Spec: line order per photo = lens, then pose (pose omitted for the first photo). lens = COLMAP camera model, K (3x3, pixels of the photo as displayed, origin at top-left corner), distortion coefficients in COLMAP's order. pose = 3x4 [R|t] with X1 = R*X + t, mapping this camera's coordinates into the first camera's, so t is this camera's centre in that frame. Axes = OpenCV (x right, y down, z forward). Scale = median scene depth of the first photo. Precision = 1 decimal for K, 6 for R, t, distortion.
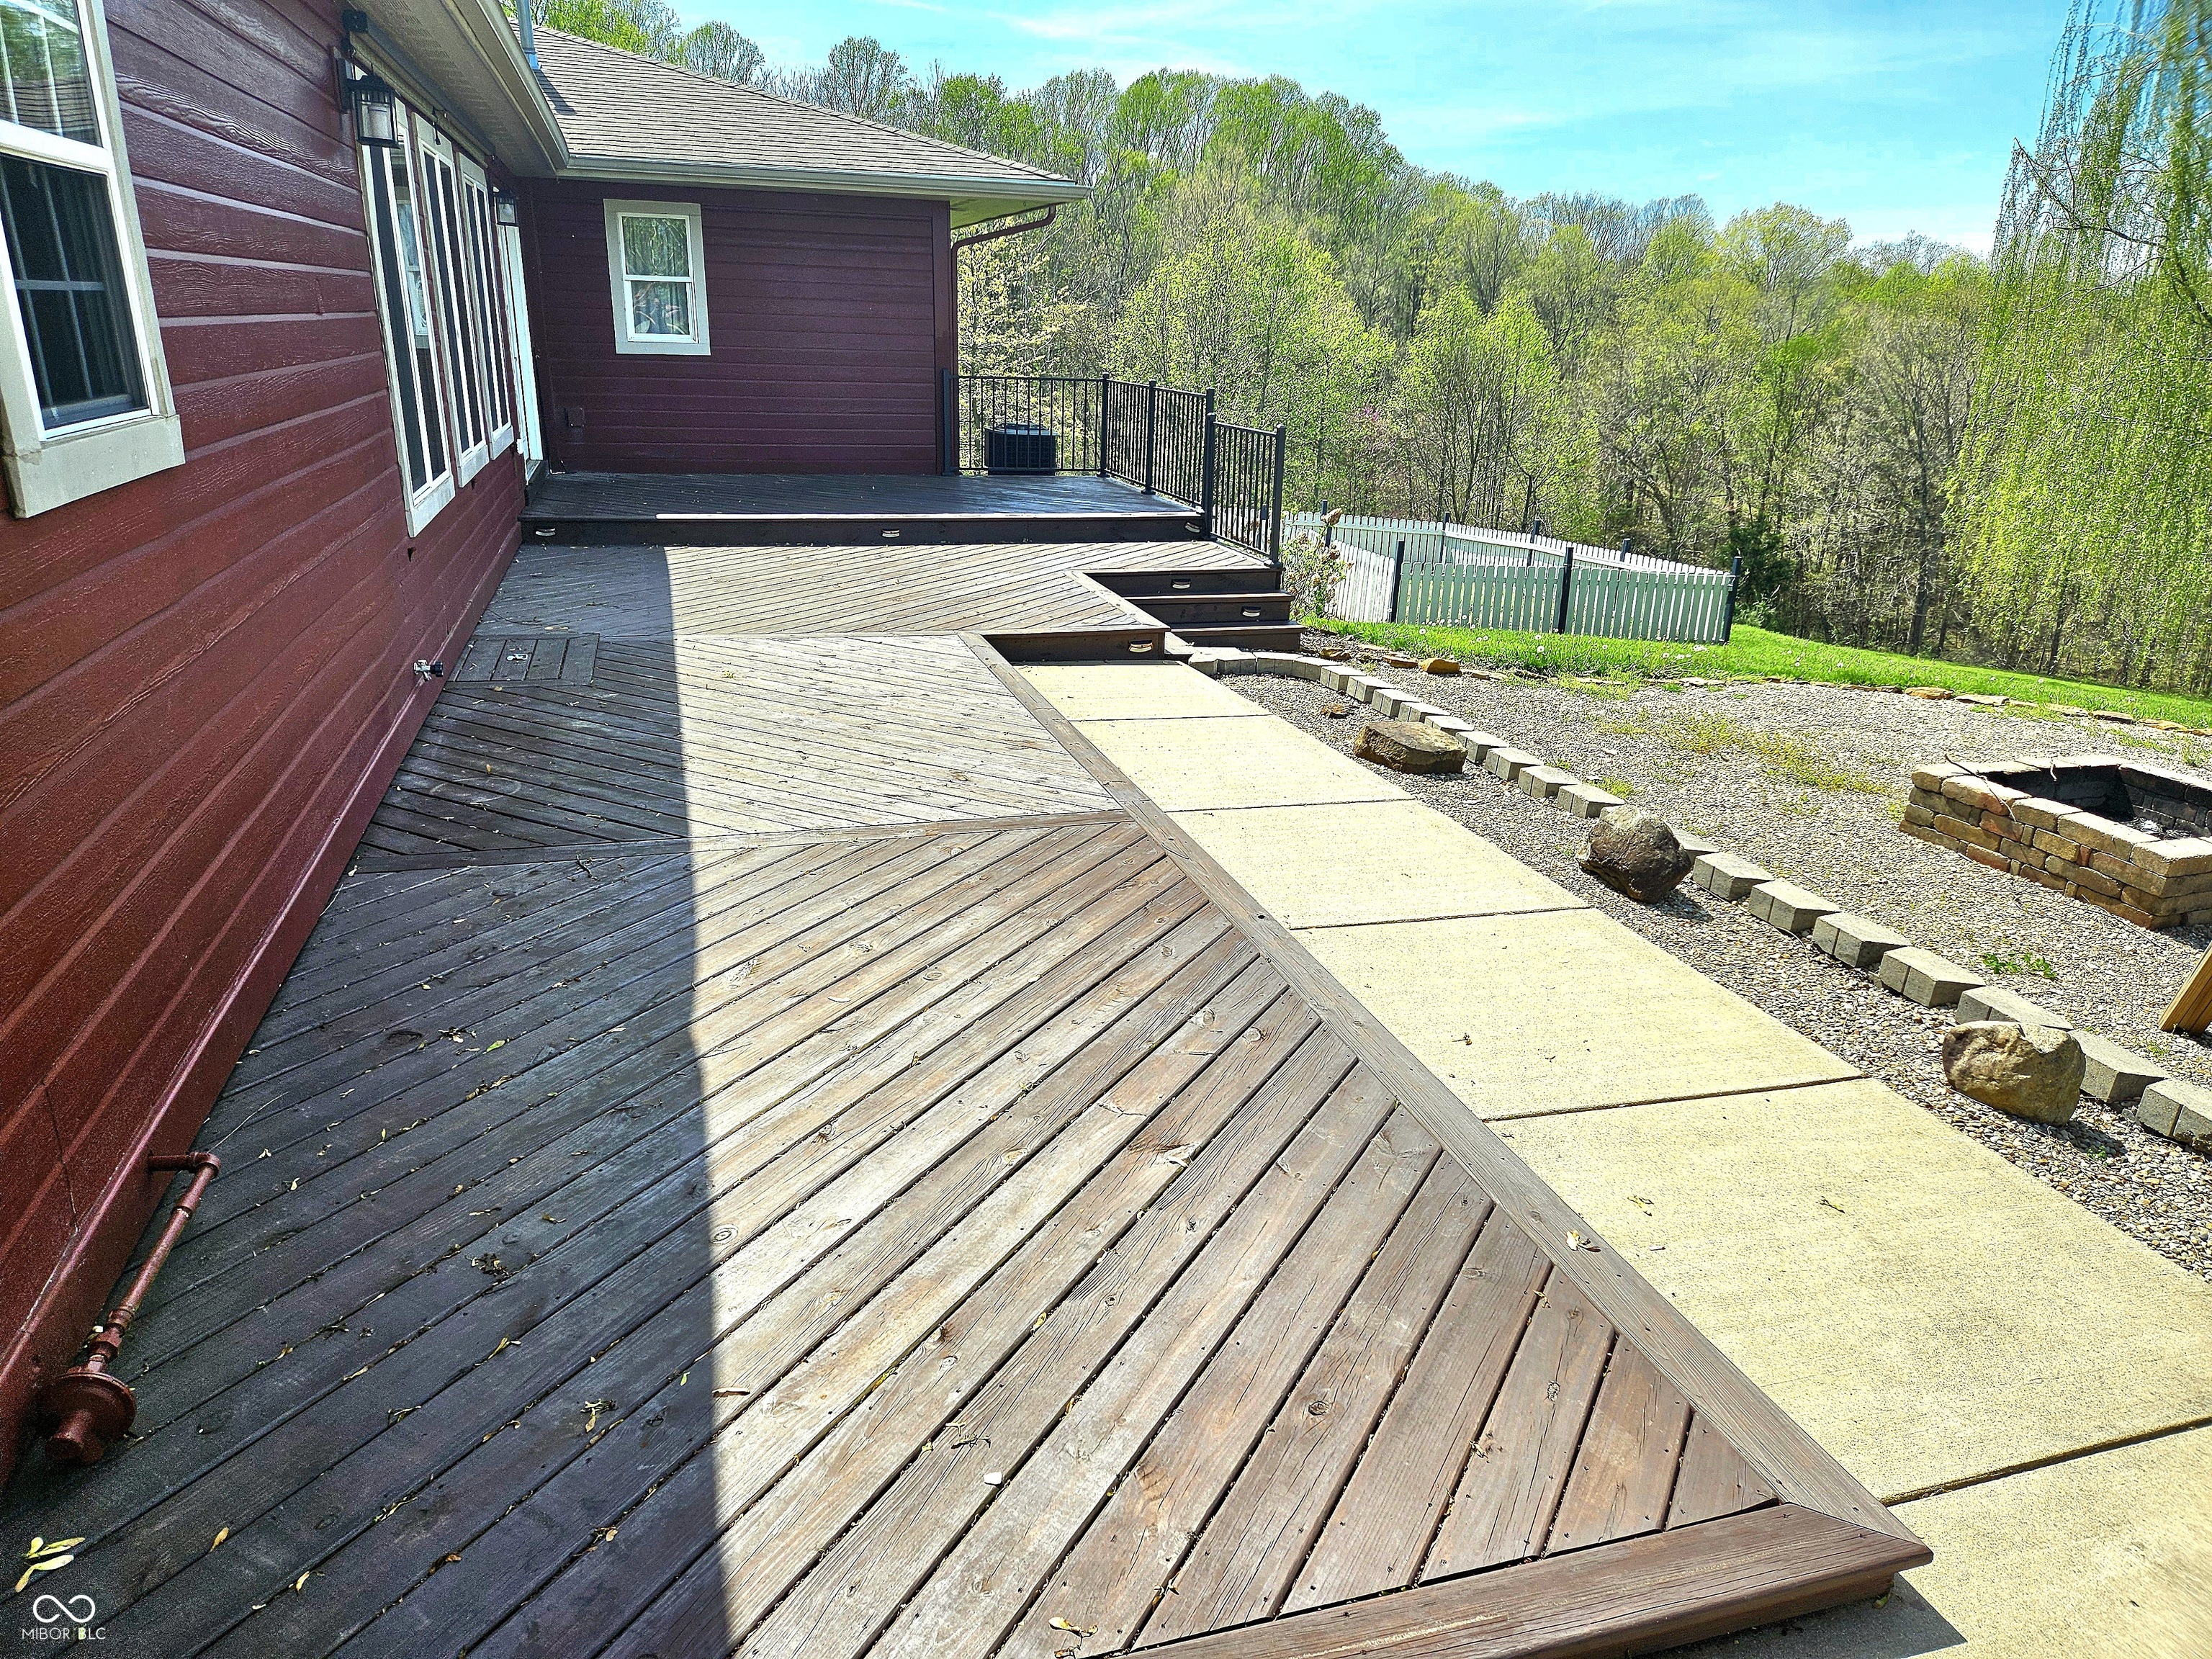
lens RADIAL K [[1482.5, 0, 1106.0], [0, 1482.5, 829.5], [0, 0, 1]] dist [0.083644, -0.076694]
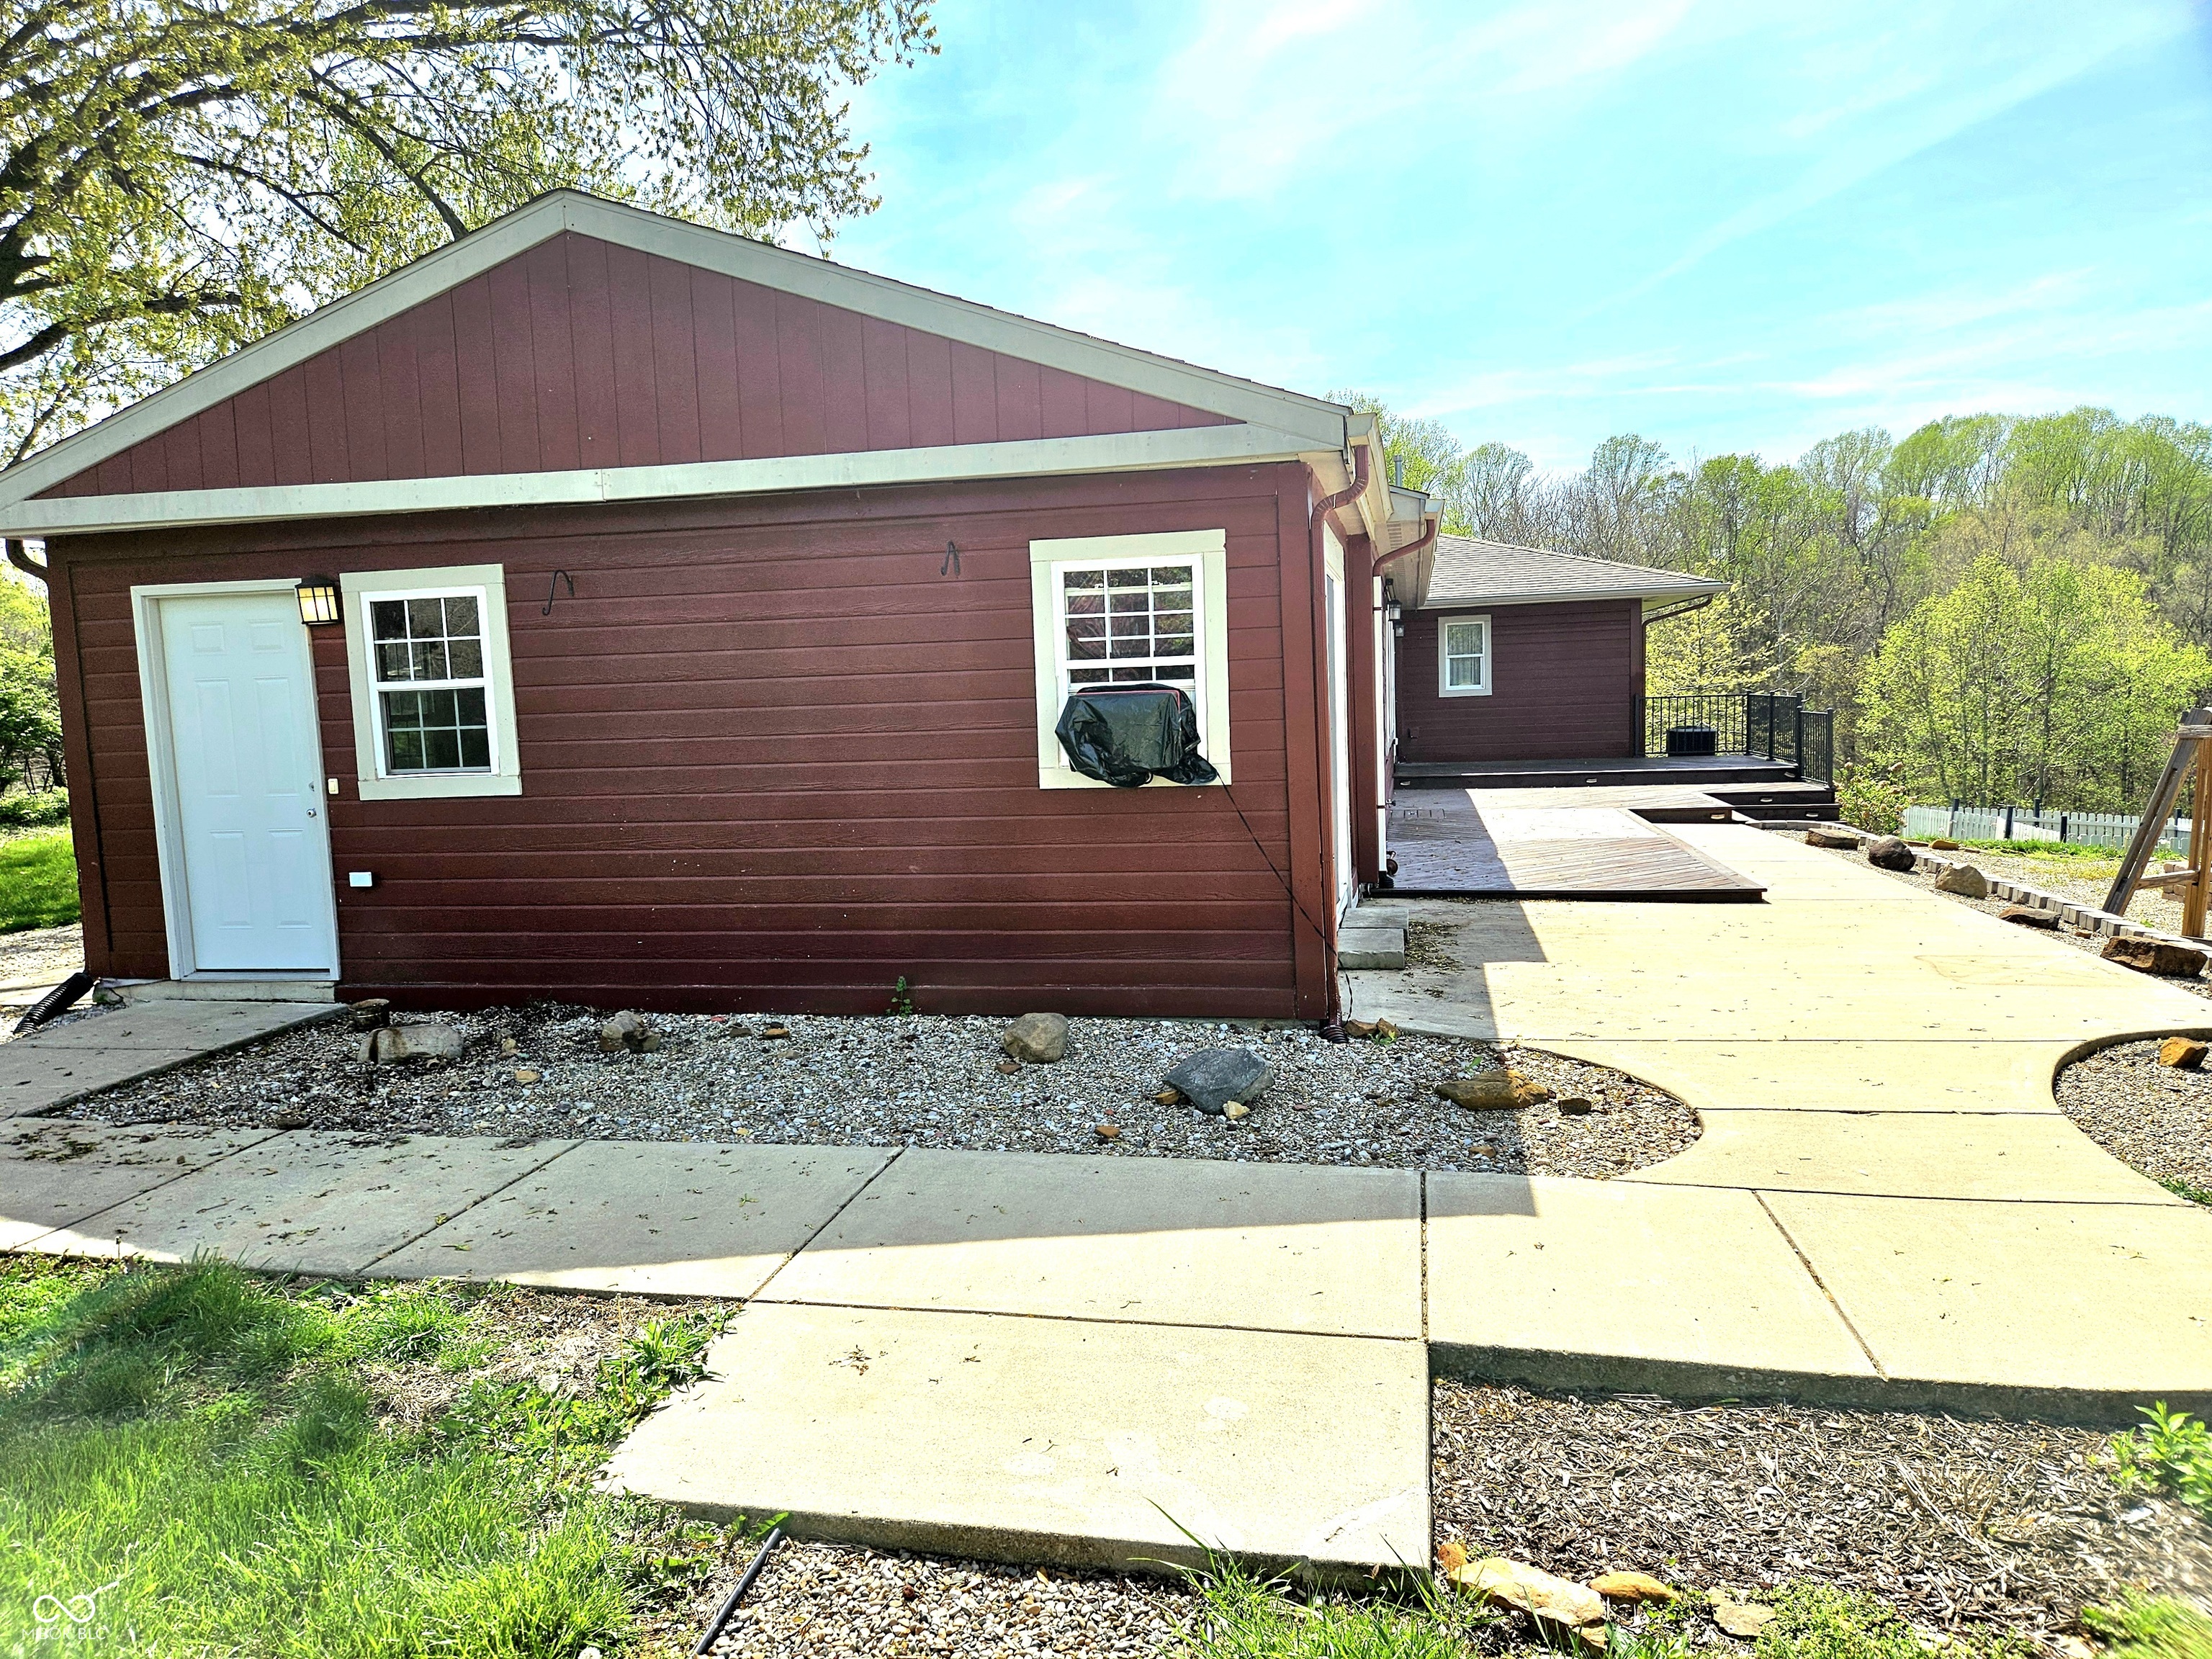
lens RADIAL K [[1482.5, 0, 1106.0], [0, 1482.5, 829.5], [0, 0, 1]] dist [0.083644, -0.076694]
pose [[0.884126, -0.014025, -0.467037, 0.024452], [-0.093697, 0.973924, -0.206620, 0.039335], [0.457757, 0.226439, 0.859758, -0.109622]]
